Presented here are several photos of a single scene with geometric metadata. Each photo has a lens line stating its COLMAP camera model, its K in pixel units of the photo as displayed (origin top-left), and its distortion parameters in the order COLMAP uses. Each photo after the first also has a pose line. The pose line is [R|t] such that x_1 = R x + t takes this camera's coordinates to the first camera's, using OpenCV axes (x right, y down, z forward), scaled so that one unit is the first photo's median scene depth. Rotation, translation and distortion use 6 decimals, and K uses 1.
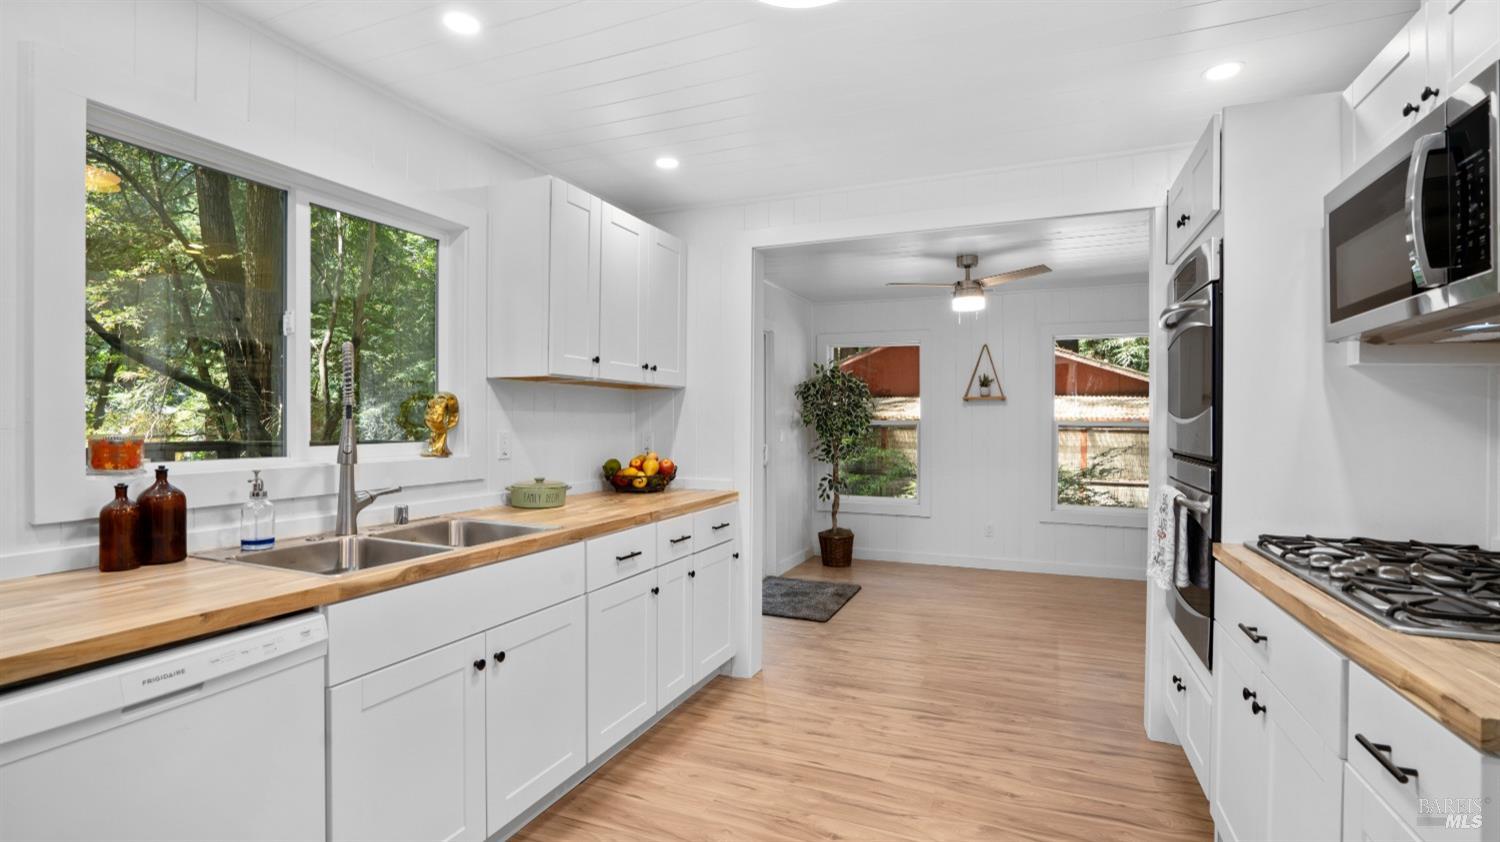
lens RADIAL K [[695.0, 0, 750.0], [0, 695.0, 421.0], [0, 0, 1]] dist [-0.059184, 0.026264]
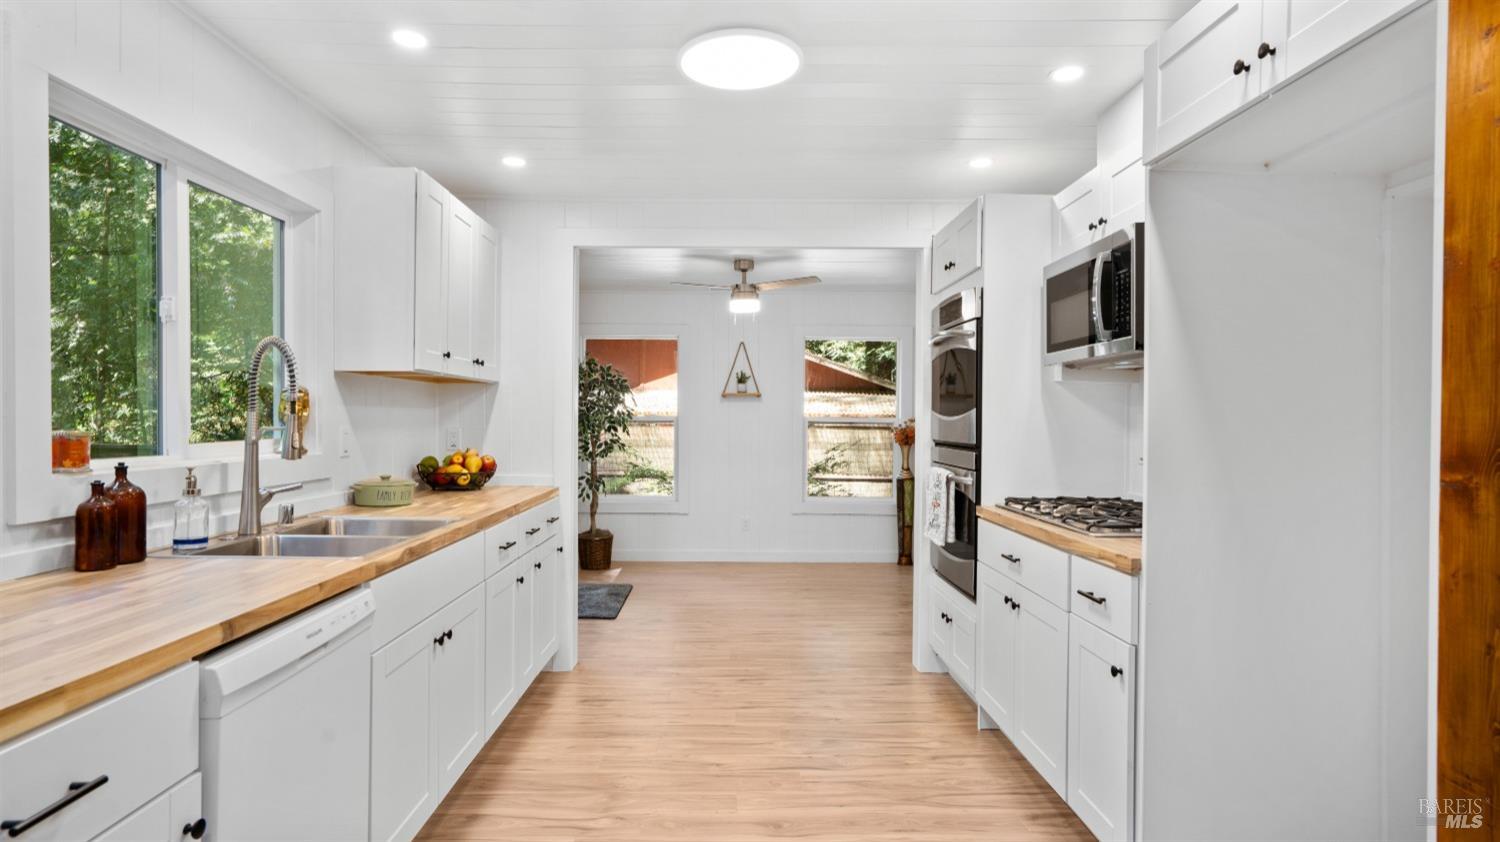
lens RADIAL K [[821.9, 0, 750.0], [0, 821.9, 421.0], [0, 0, 1]] dist [-0.005004, 0.000166]
pose [[0.914607, 0.001256, 0.404341, -0.293359], [-0.003732, 0.999979, 0.005335, -0.001640], [-0.404326, -0.006388, 0.914593, -0.244943]]
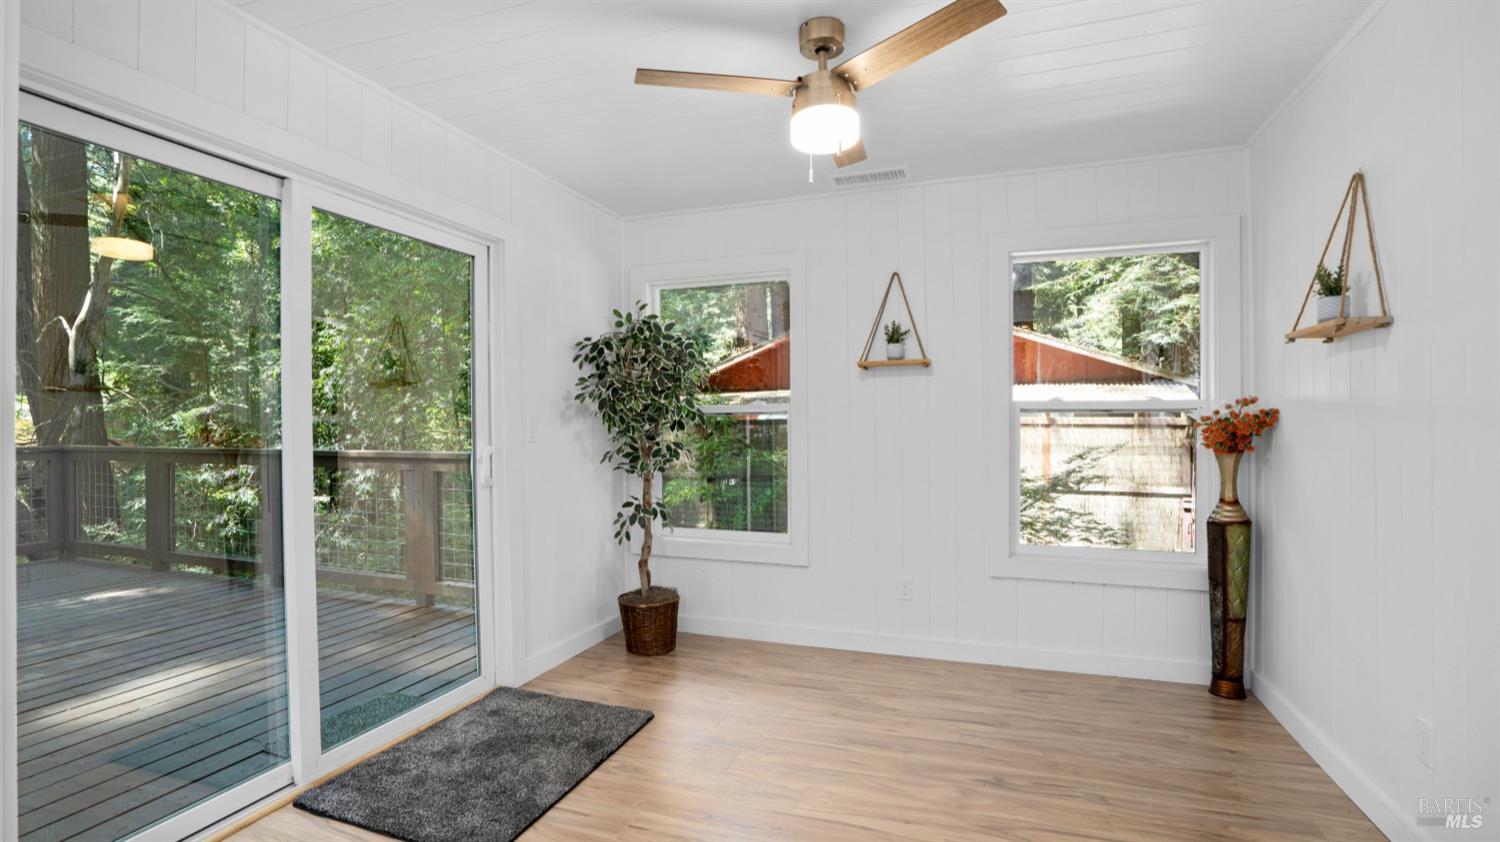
lens RADIAL K [[695.0, 0, 750.0], [0, 695.0, 421.0], [0, 0, 1]] dist [-0.059184, 0.026264]
pose [[0.998319, -0.008015, 0.057403, 0.384072], [0.008176, 0.999963, -0.002571, 0.033702], [-0.057380, 0.003036, 0.998348, 0.884512]]
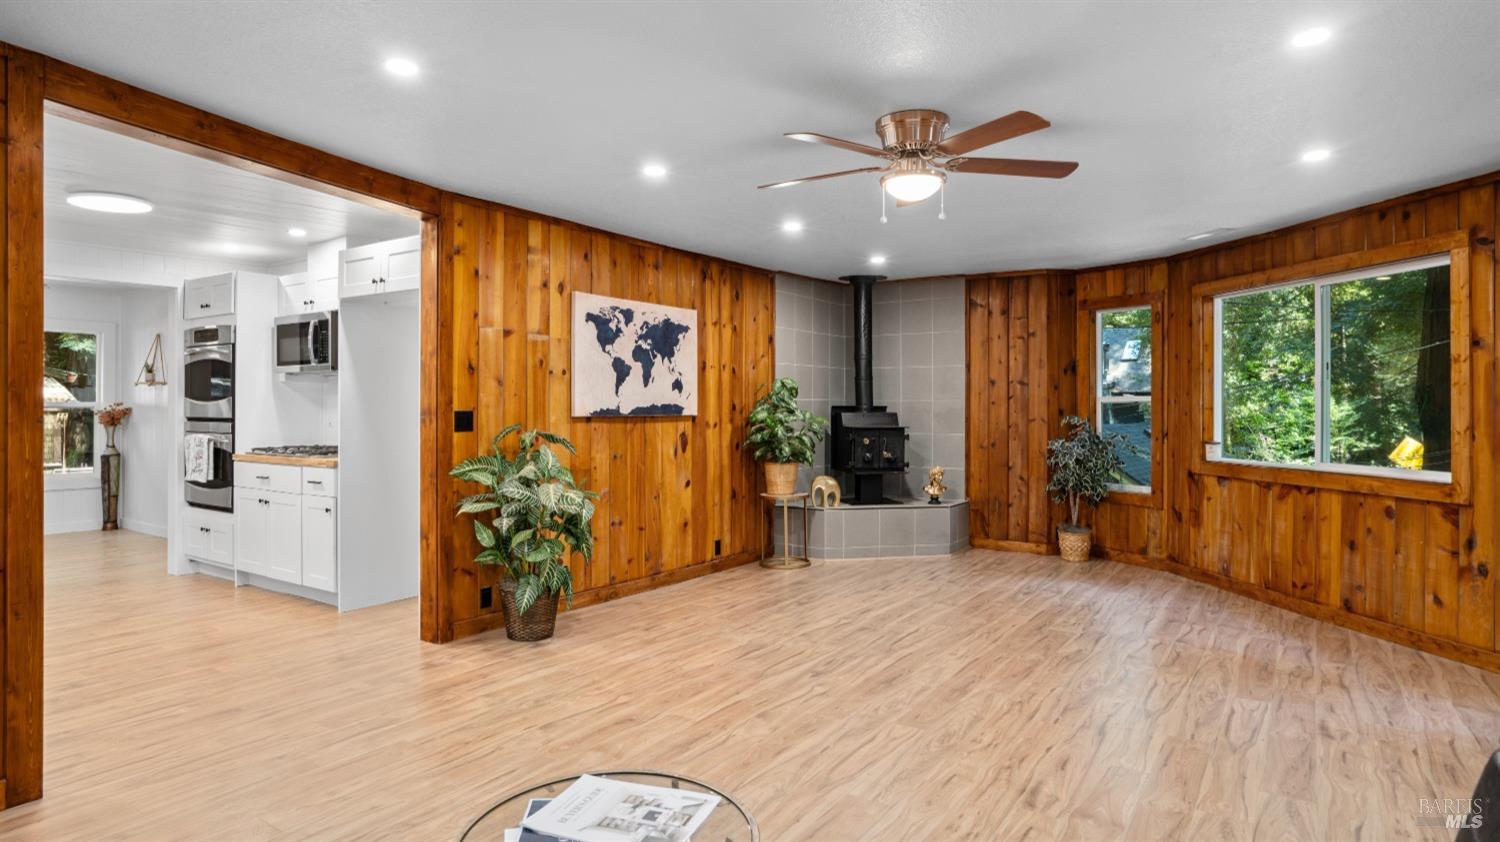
lens RADIAL K [[822.8, 0, 756.4], [0, 822.8, 405.2], [0, 0, 1]] dist [-0.007161, -0.000264]
pose [[0.198315, -0.007064, 0.980113, -1.206327], [0.000183, 0.999974, 0.007171, -0.007853], [-0.980138, -0.001243, 0.198311, -0.931032]]
